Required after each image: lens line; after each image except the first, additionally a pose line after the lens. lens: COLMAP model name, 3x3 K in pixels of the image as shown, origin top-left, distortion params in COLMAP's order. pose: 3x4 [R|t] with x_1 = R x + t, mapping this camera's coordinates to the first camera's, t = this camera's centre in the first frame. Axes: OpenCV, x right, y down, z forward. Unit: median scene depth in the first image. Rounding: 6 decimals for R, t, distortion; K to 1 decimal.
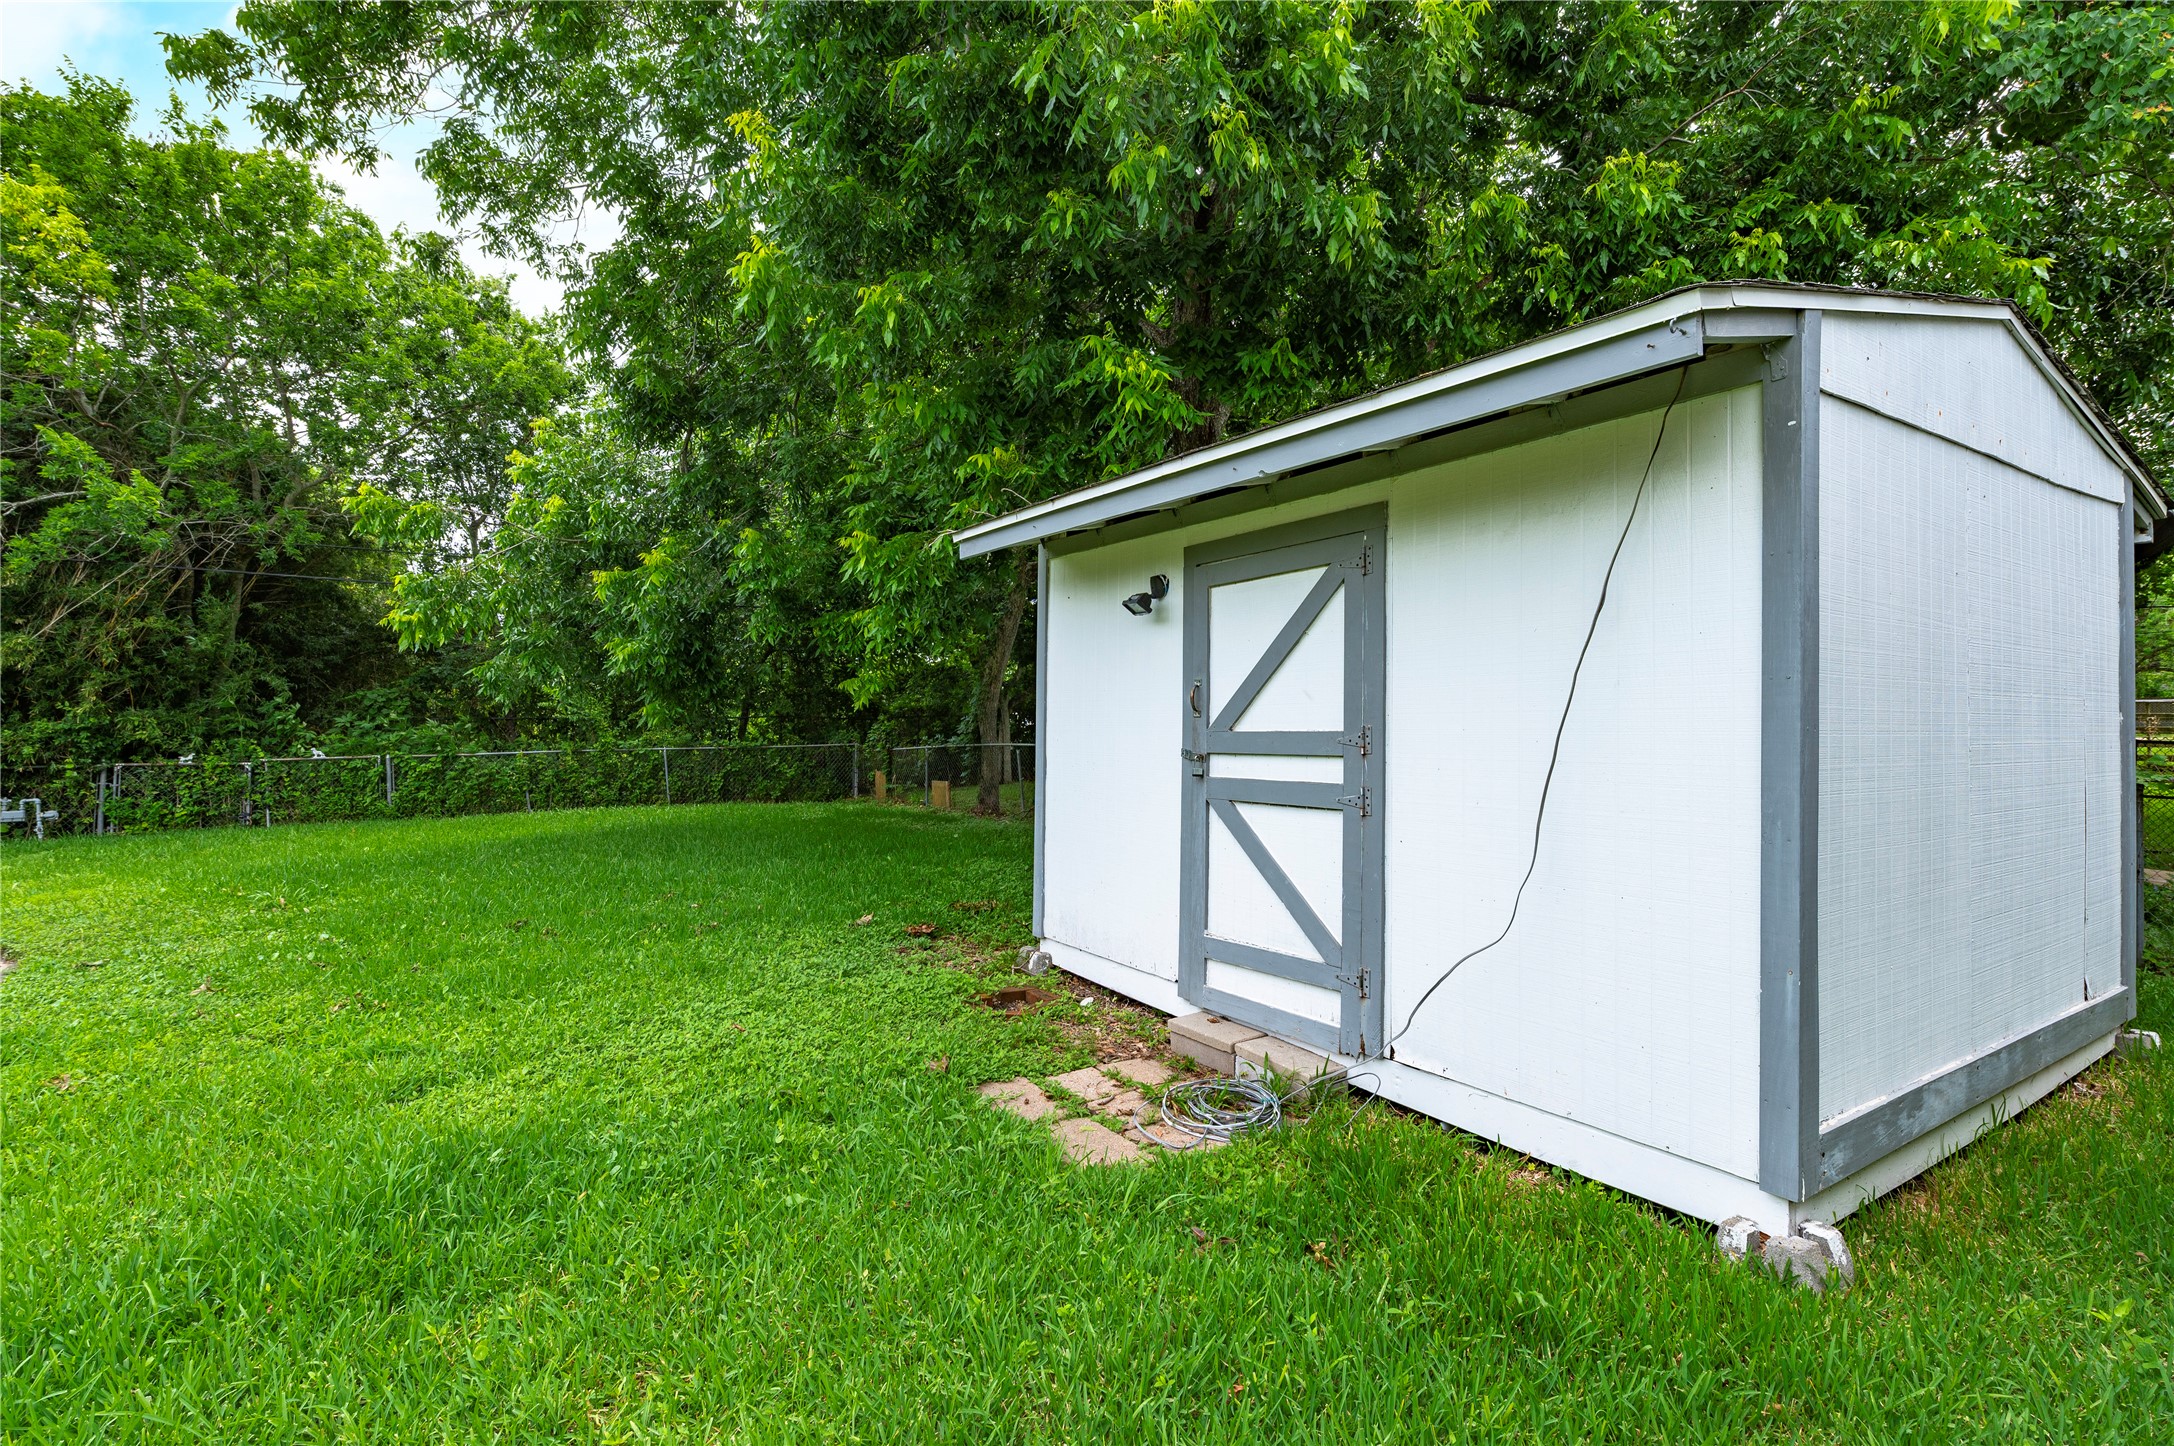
lens RADIAL K [[1071.2, 0, 1099.3], [0, 1071.2, 713.6], [0, 0, 1]] dist [-0.004855, -0.002057]
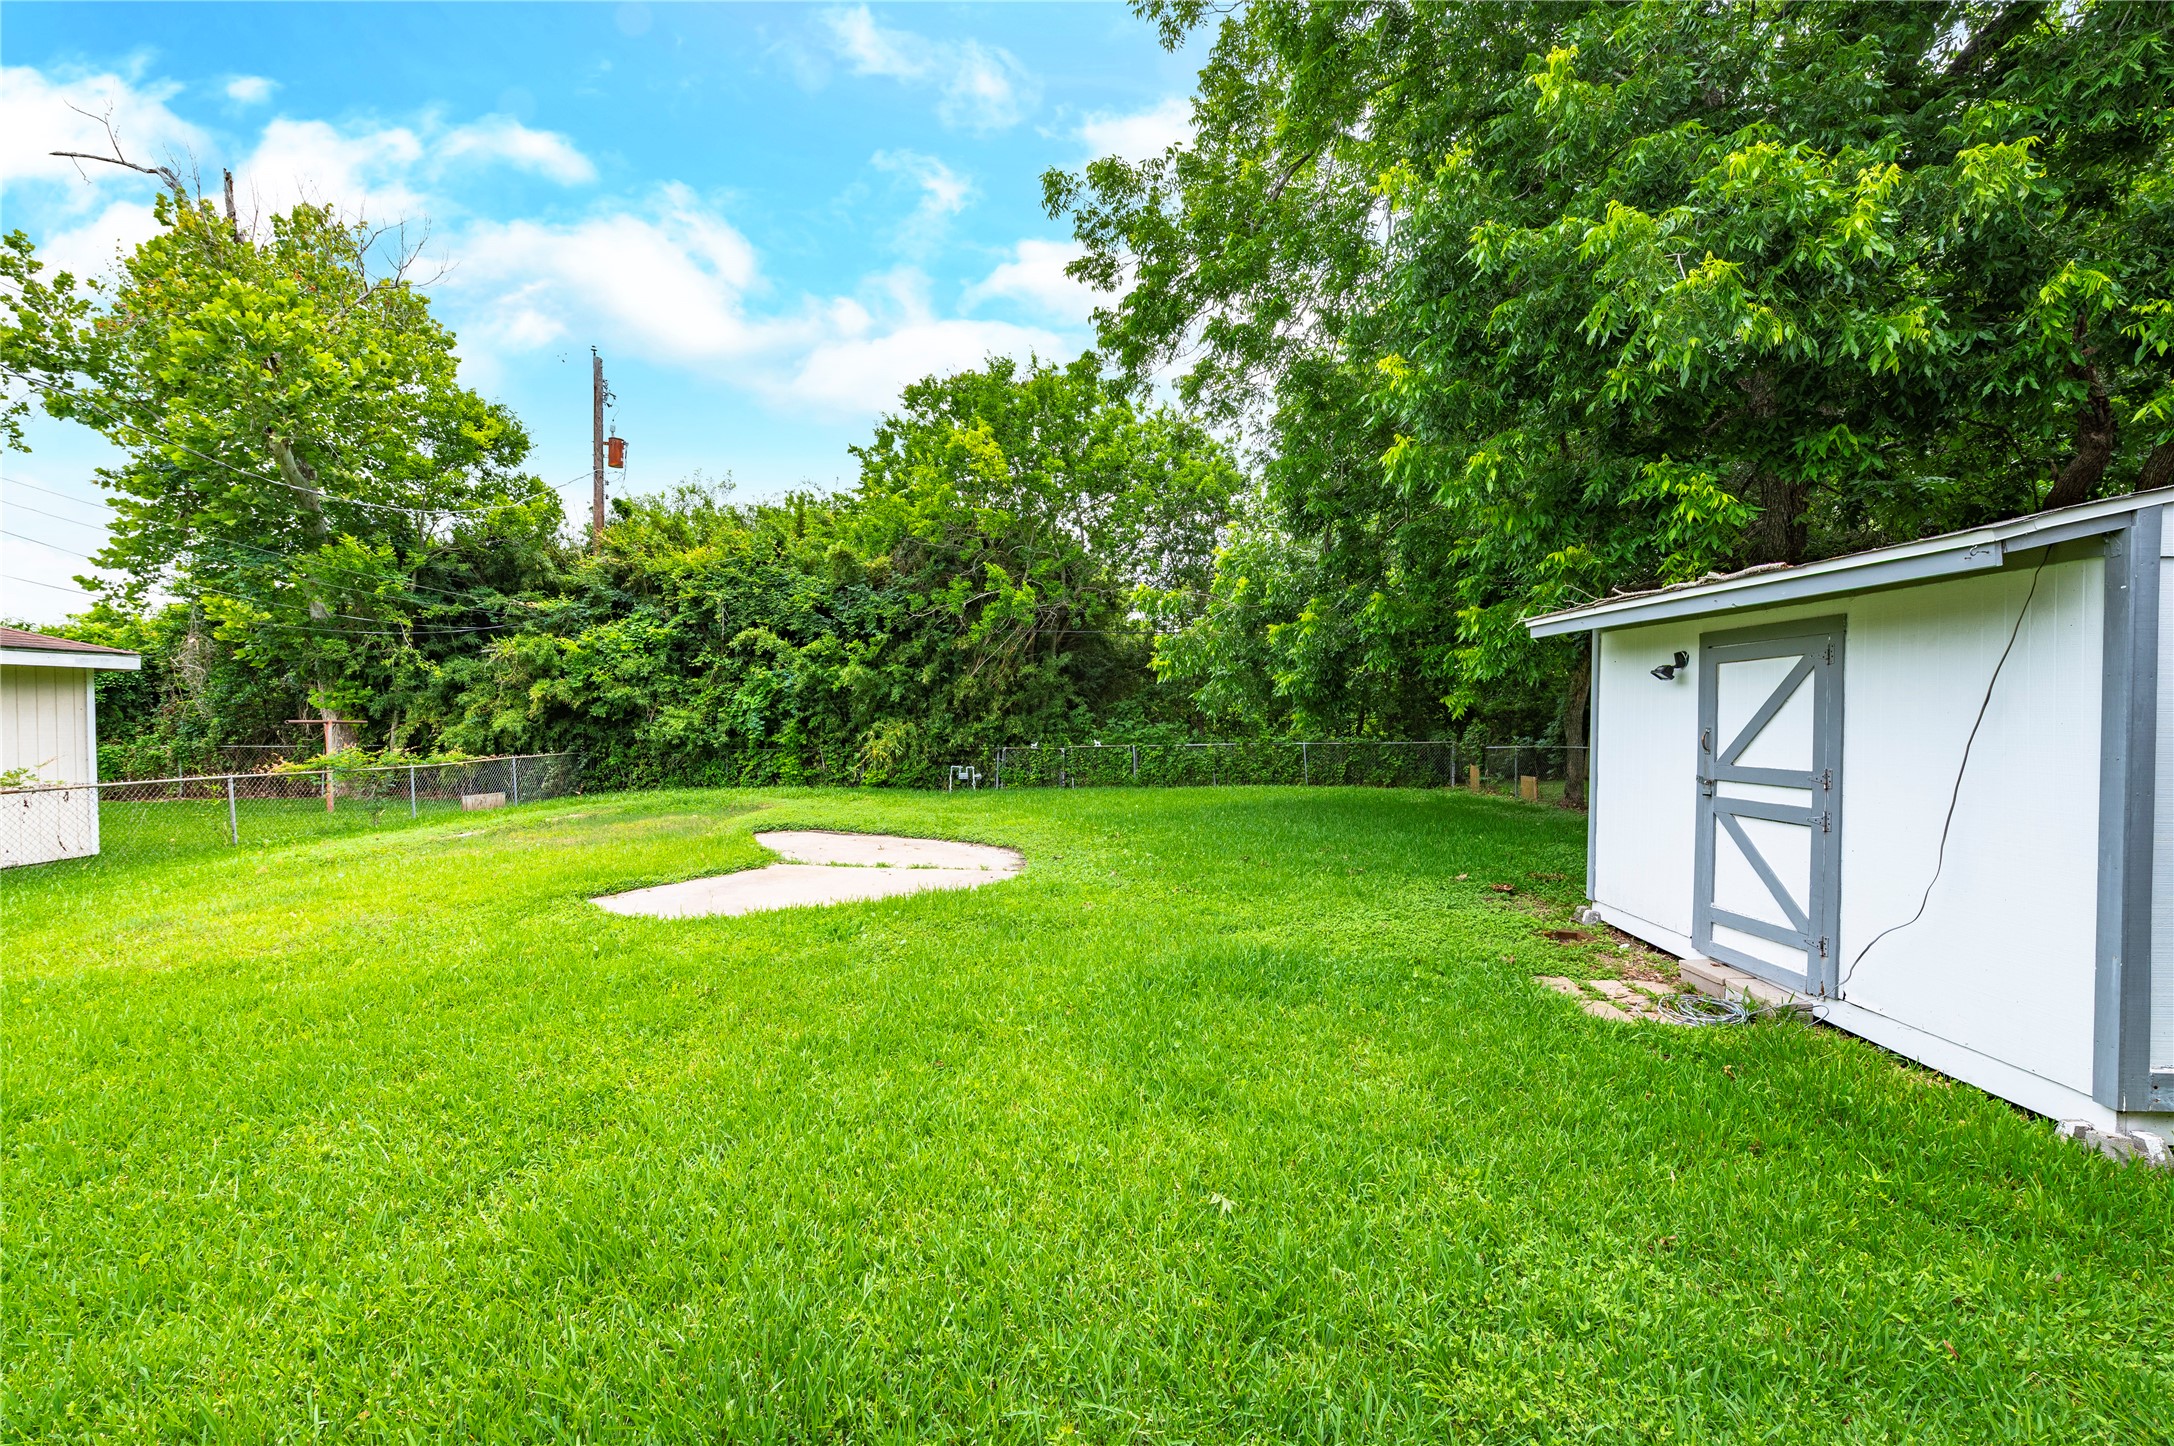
lens RADIAL K [[947.8, 0, 1085.0], [0, 947.8, 712.8], [0, 0, 1]] dist [0.000766, -0.000870]
pose [[0.829599, 0.006847, -0.558317, 0.102296], [-0.001764, 0.999952, 0.009641, -0.059009], [0.558356, -0.007013, 0.829572, -0.486607]]
